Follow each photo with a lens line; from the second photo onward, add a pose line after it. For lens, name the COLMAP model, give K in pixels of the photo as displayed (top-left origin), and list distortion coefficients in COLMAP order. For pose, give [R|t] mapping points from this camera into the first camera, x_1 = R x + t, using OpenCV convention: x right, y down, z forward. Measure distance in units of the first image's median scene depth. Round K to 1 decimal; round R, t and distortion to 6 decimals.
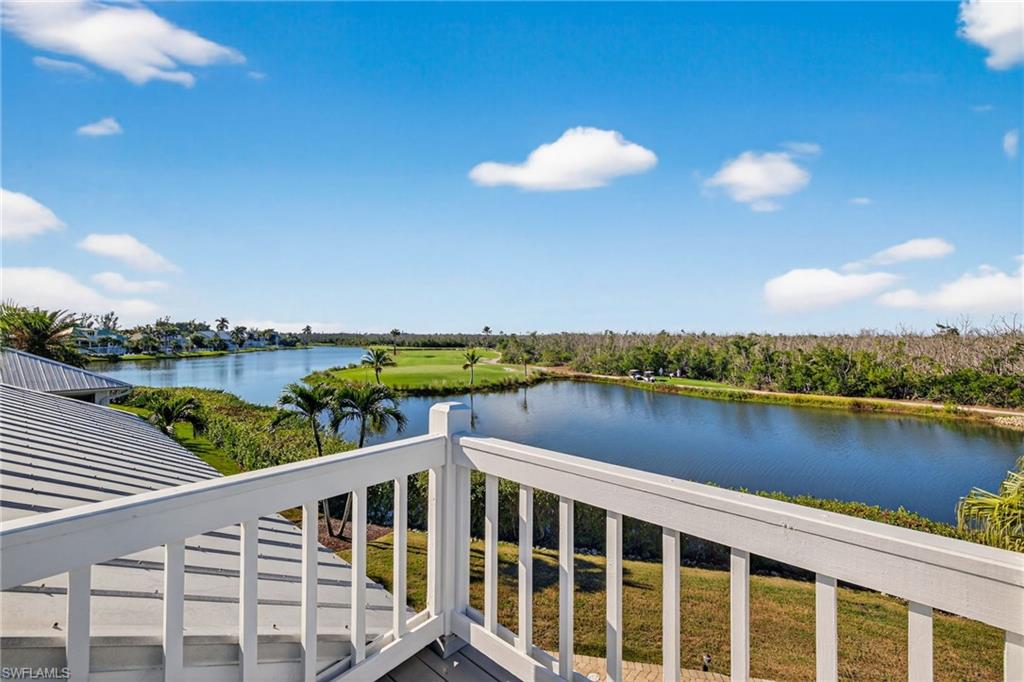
lens RADIAL K [[432.3, 0, 499.5], [0, 432.3, 336.5], [0, 0, 1]] dist [0.001892, 0.000086]
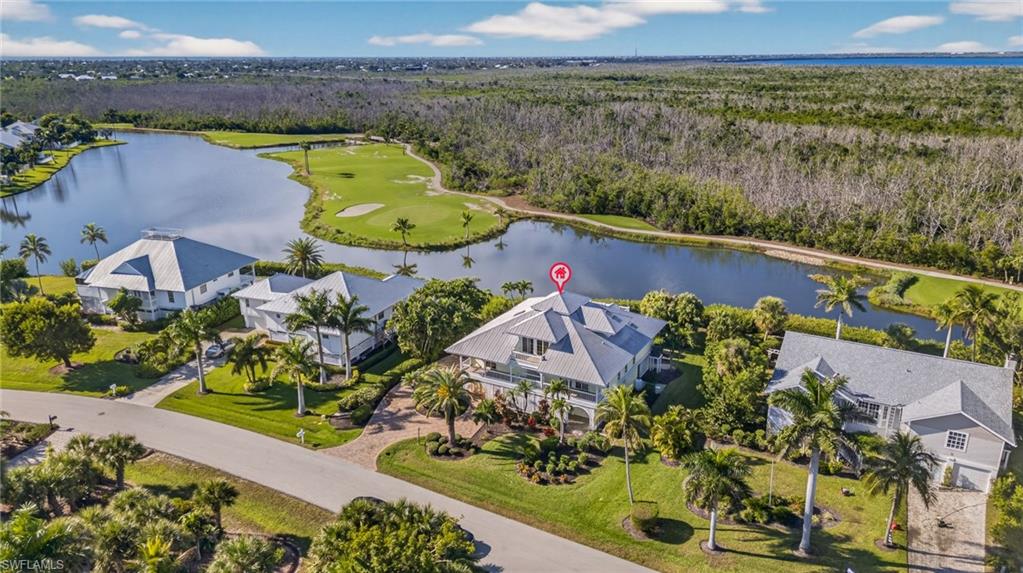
lens RADIAL K [[721.5, 0, 511.5], [0, 721.5, 286.5], [0, 0, 1]] dist [0.086870, -0.094316]
pose [[0.973810, -0.074922, 0.214664, -0.308455], [0.006774, 0.953289, 0.301985, -0.301400], [-0.227262, -0.292622, 0.928830, -0.834400]]
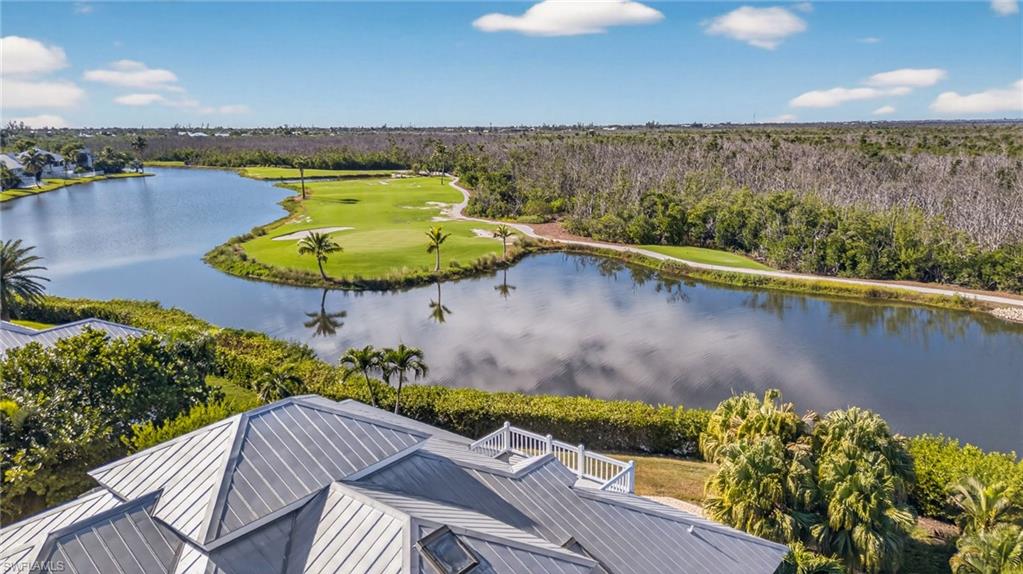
lens RADIAL K [[721.5, 0, 511.5], [0, 721.5, 287.0], [0, 0, 1]] dist [0.086870, -0.094316]
pose [[0.997007, -0.027074, 0.072421, -0.019258], [0.010847, 0.976403, 0.215684, -0.104965], [-0.076552, -0.214252, 0.973774, -0.232522]]
